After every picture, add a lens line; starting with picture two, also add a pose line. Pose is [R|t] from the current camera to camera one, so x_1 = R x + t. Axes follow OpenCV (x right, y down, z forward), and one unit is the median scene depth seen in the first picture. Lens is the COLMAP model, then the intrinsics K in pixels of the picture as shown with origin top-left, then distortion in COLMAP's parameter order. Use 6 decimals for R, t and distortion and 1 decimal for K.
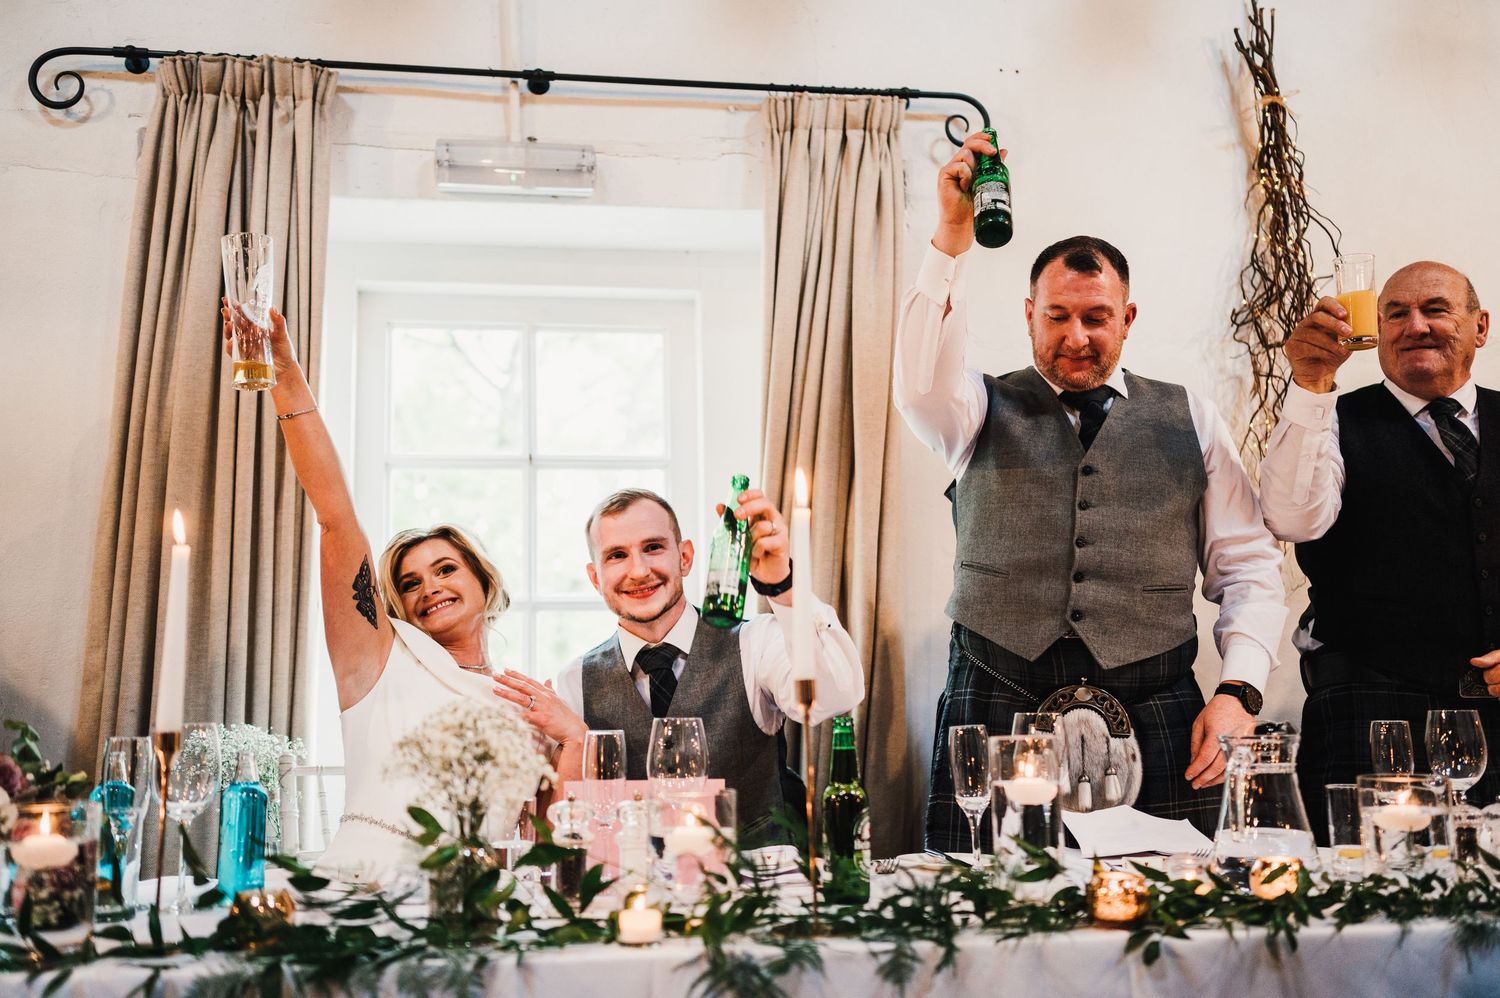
lens RADIAL K [[1426.4, 0, 748.1], [0, 1426.4, 499.4], [0, 0, 1]] dist [-0.000385, 0.000000]
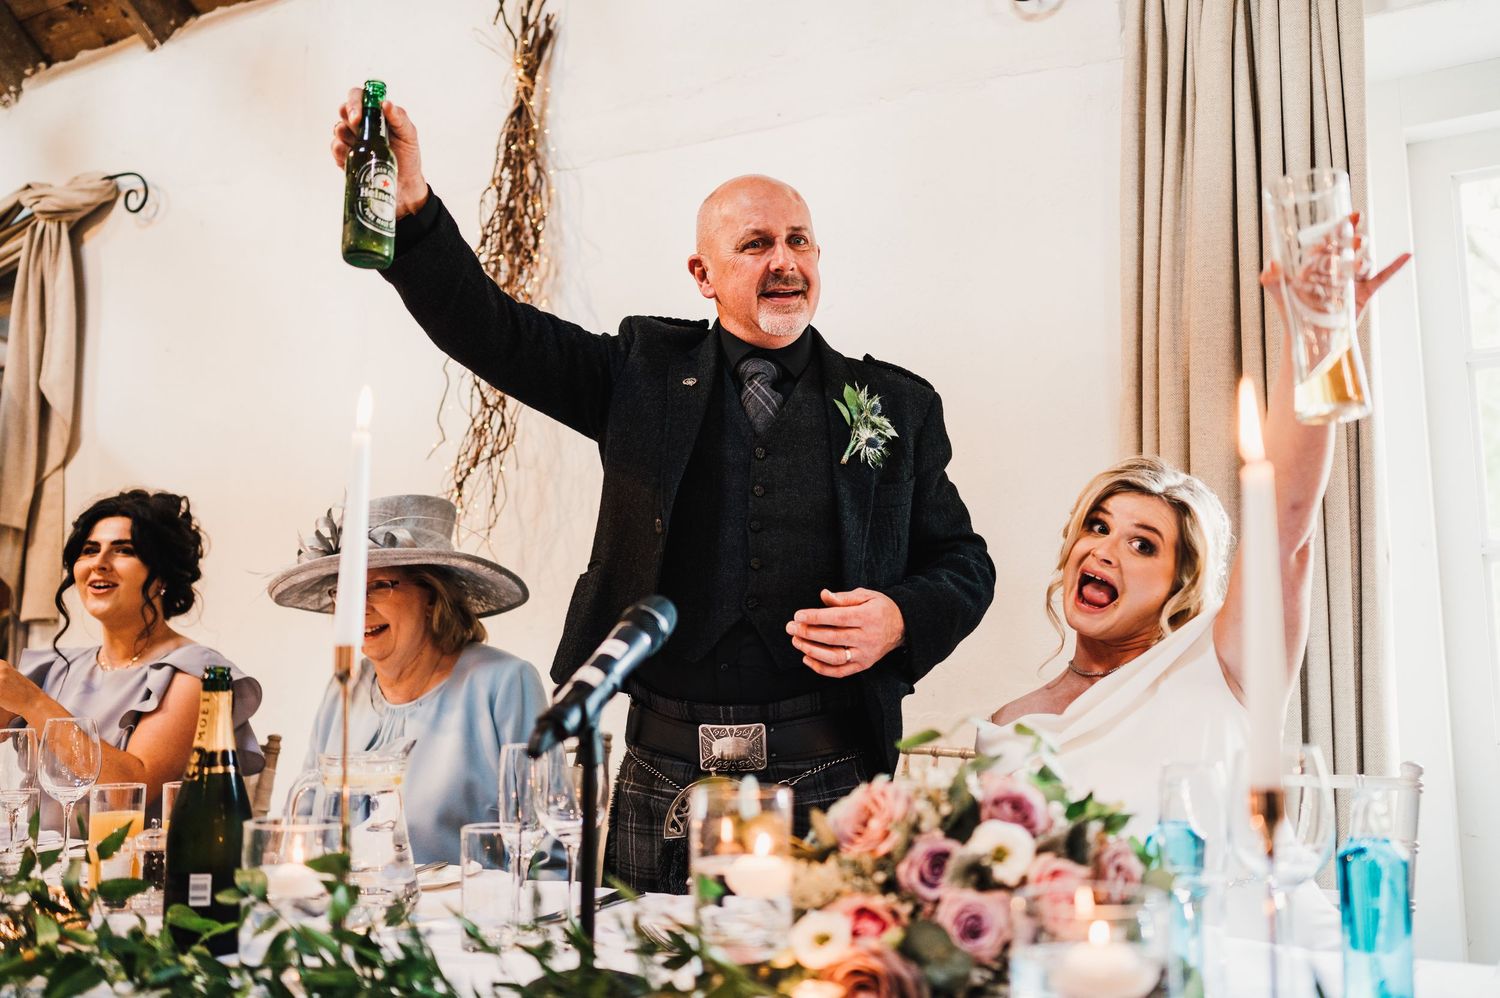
lens RADIAL K [[1426.4, 0, 751.3], [0, 1426.4, 504.4], [0, 0, 1]] dist [-0.000385, 0.000000]
pose [[0.776713, -0.067951, -0.626179, -0.148278], [0.091954, 0.995745, 0.006004, 0.017356], [0.623106, -0.062243, 0.779657, 0.316225]]
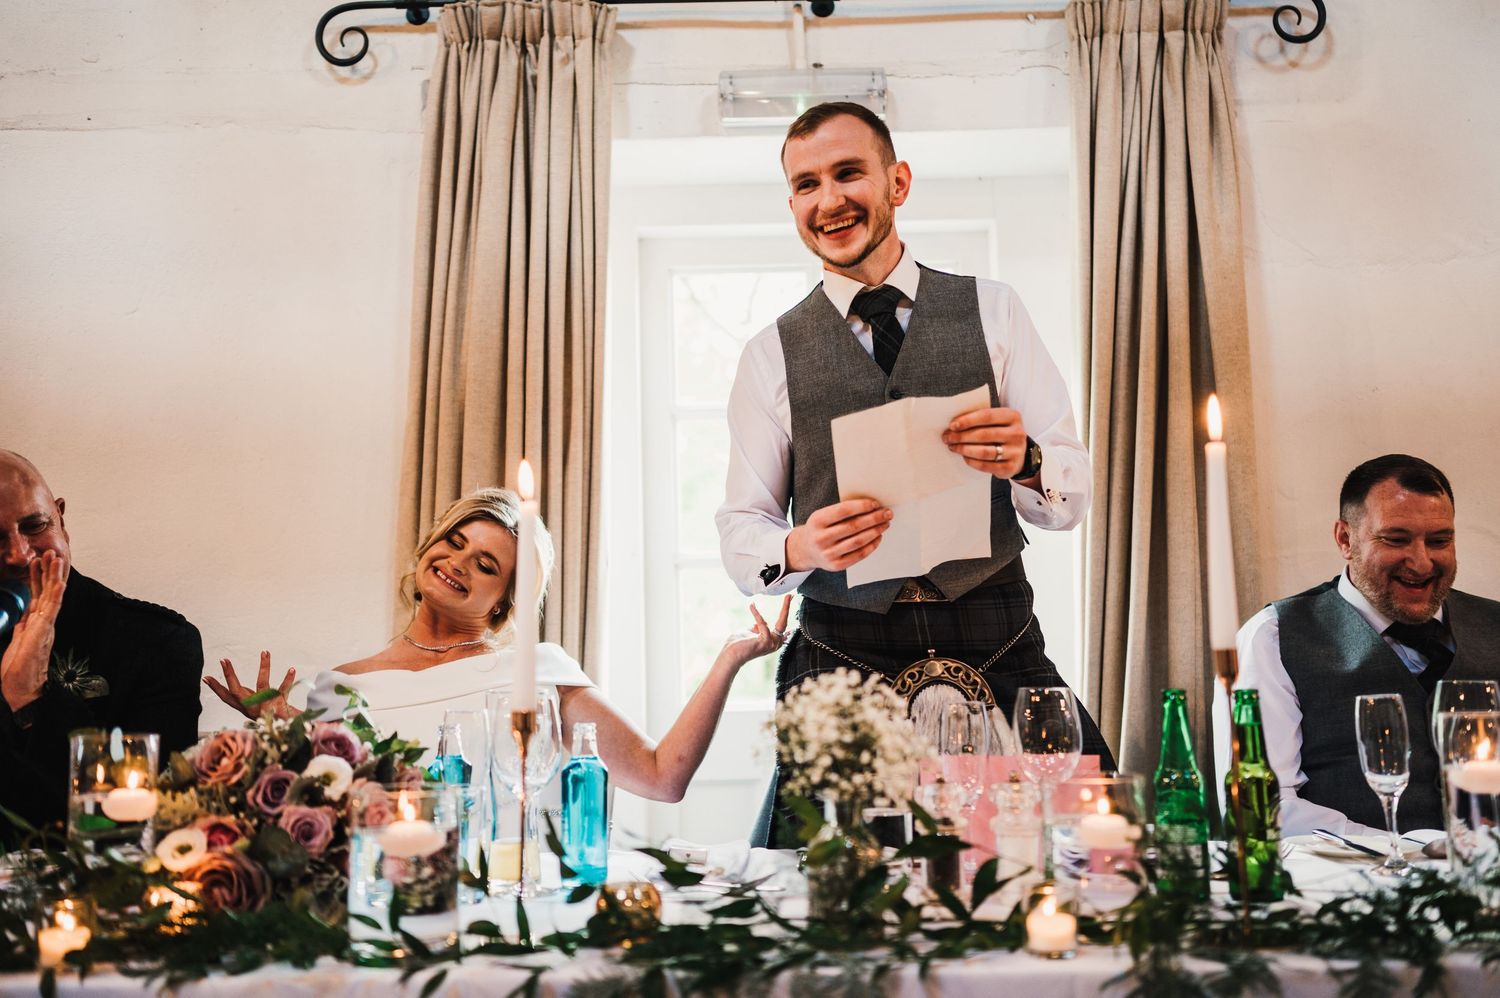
lens RADIAL K [[1426.4, 0, 750.7], [0, 1426.4, 498.6], [0, 0, 1]] dist [-0.000385, 0.000000]
pose [[0.986966, -0.020994, -0.159553, -0.087133], [0.026702, 0.999075, 0.033720, -0.000334], [0.158697, -0.037541, 0.986613, 0.093183]]
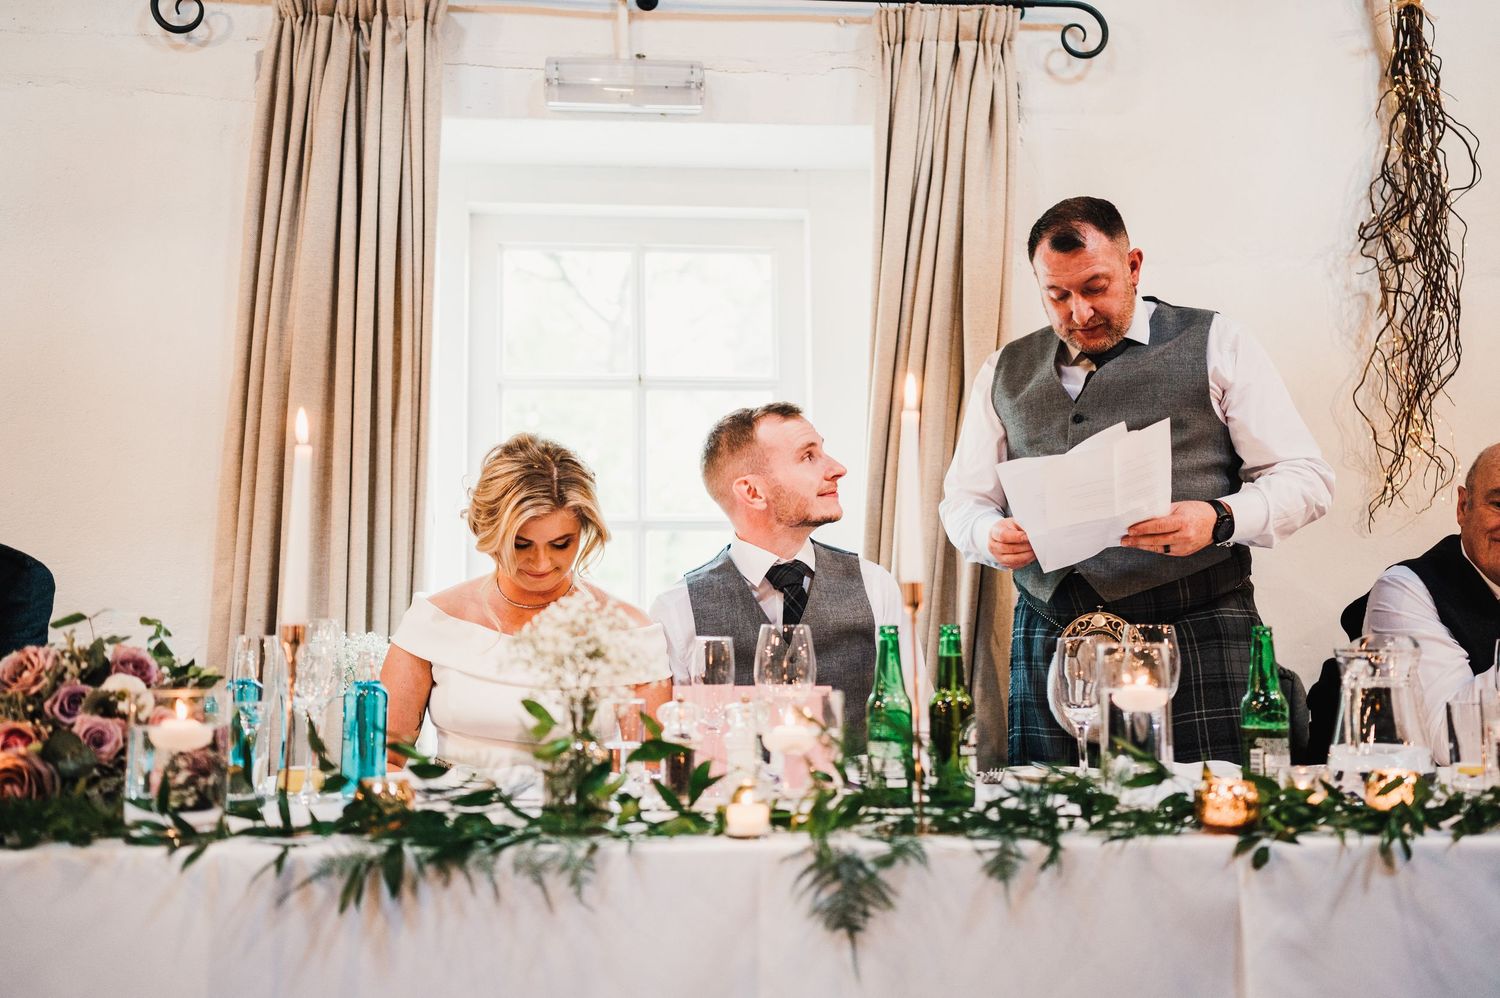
lens RADIAL K [[1426.4, 0, 751.4], [0, 1426.4, 506.7], [0, 0, 1]] dist [-0.000385, 0.000000]
pose [[0.997289, 0.005229, -0.073399, 0.000563], [-0.001514, 0.998718, 0.050589, 0.018706], [0.073569, -0.050341, 0.996019, -0.002941]]
